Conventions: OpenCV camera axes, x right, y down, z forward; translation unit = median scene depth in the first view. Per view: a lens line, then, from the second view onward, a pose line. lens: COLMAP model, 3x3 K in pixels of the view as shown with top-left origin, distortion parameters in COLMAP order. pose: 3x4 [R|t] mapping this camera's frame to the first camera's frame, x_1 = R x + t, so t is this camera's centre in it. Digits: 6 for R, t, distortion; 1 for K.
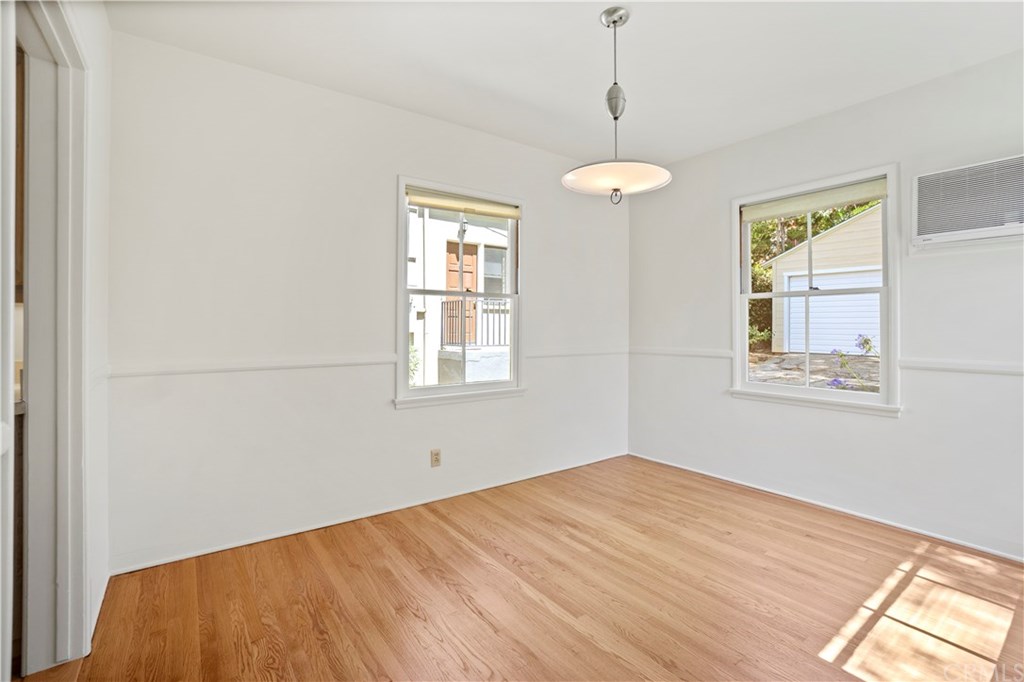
lens RADIAL K [[453.6, 0, 514.2], [0, 453.6, 334.0], [0, 0, 1]] dist [-0.056789, 0.019113]
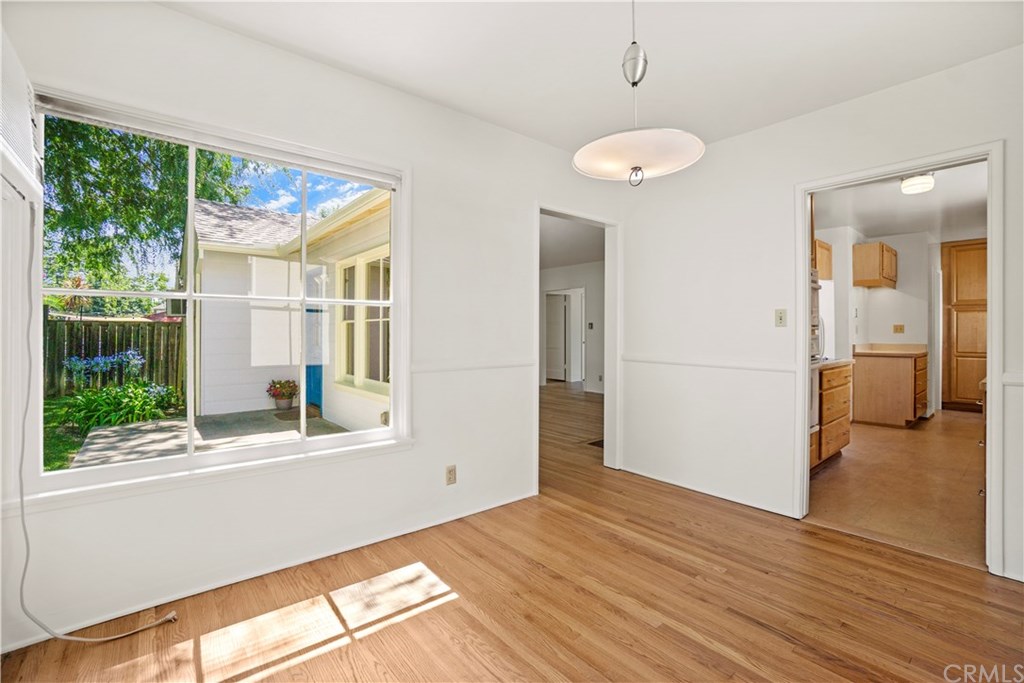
lens RADIAL K [[453.6, 0, 514.2], [0, 453.6, 334.5], [0, 0, 1]] dist [-0.056789, 0.019113]
pose [[-0.998236, -0.008282, -0.058790, 0.541499], [-0.008367, 0.999964, 0.001183, -0.011843], [0.058778, 0.001673, -0.998270, 1.977519]]
